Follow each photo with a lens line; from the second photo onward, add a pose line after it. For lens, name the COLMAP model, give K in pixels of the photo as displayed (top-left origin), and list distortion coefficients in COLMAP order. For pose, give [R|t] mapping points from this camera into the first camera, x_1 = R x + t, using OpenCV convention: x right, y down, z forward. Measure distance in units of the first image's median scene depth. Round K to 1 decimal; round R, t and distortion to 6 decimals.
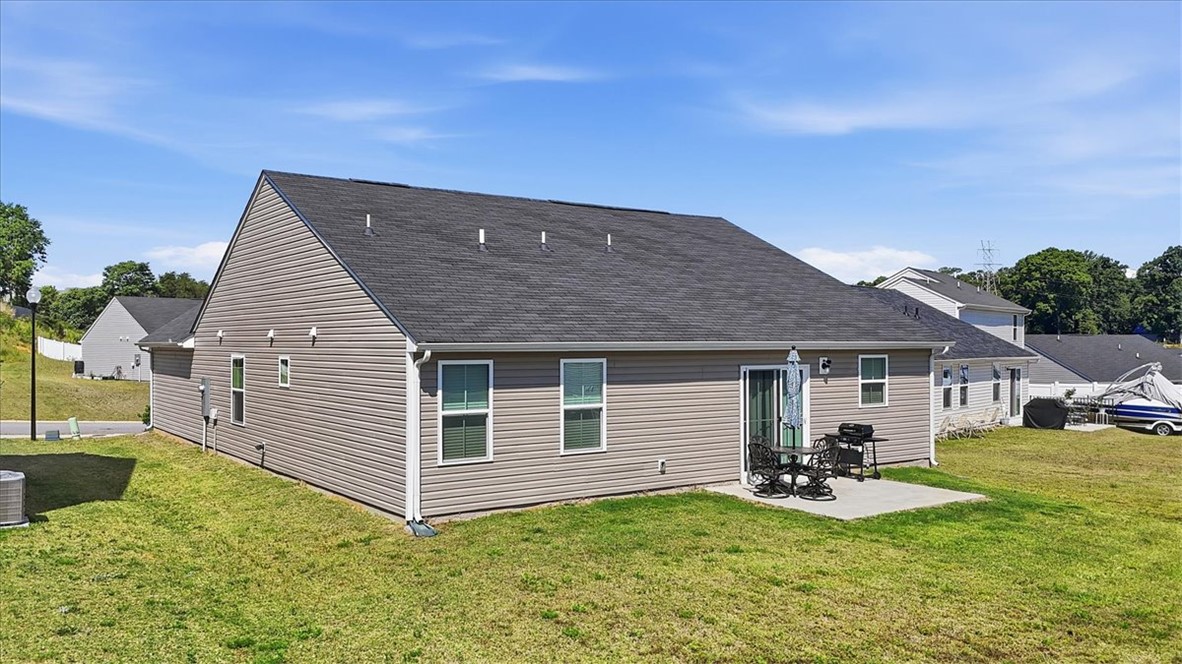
lens RADIAL K [[1007.0, 0, 591.0], [0, 1007.0, 332.0], [0, 0, 1]] dist [-0.001194, -0.001463]
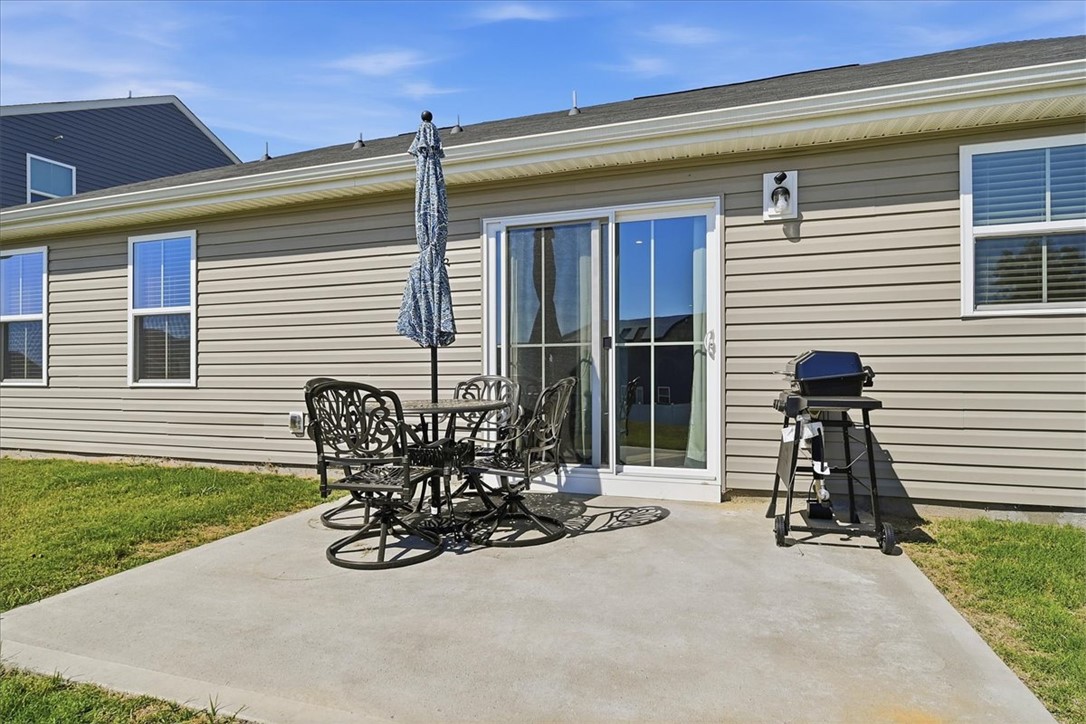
lens RADIAL K [[579.8, 0, 545.0], [0, 579.8, 368.1], [0, 0, 1]] dist [-0.007249, -0.001349]
pose [[0.584689, -0.001962, -0.811255, 0.387602], [0.013501, 0.999882, 0.007312, 0.101702], [0.811145, -0.015228, 0.584647, 0.911070]]
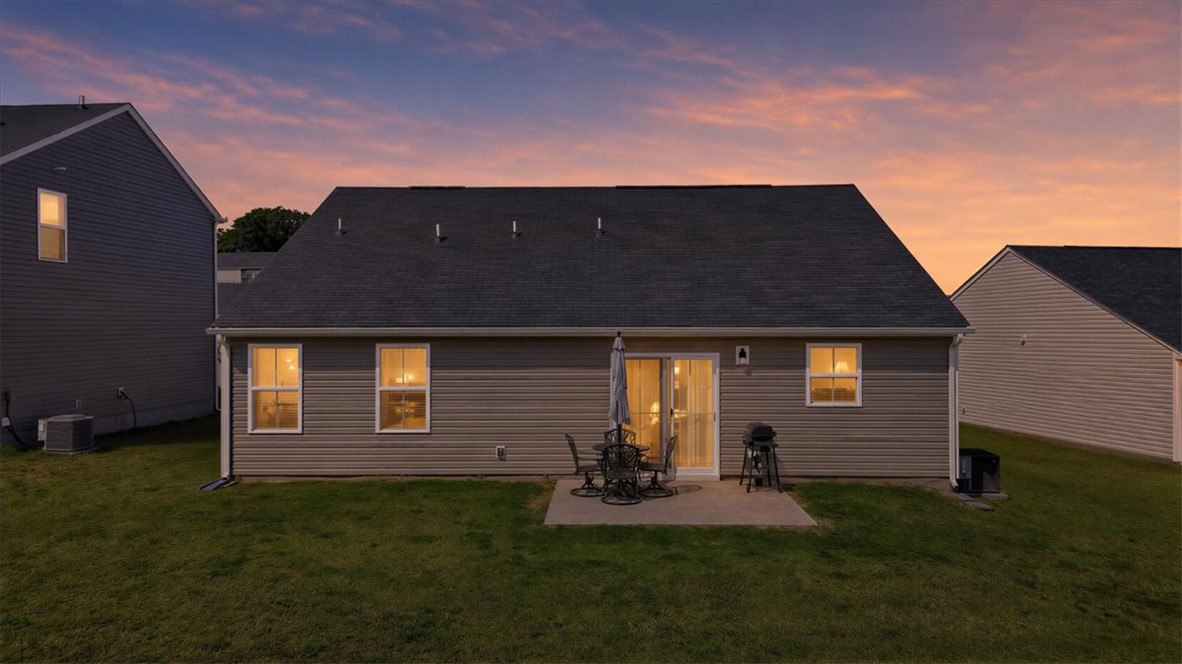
lens RADIAL K [[819.1, 0, 591.0], [0, 819.1, 332.0], [0, 0, 1]] dist [0.067035, 0.000055]
pose [[0.797738, 0.008538, -0.602943, 0.616796], [0.006082, 0.999735, 0.022204, -0.002529], [0.602973, -0.021380, 0.797475, 0.404634]]
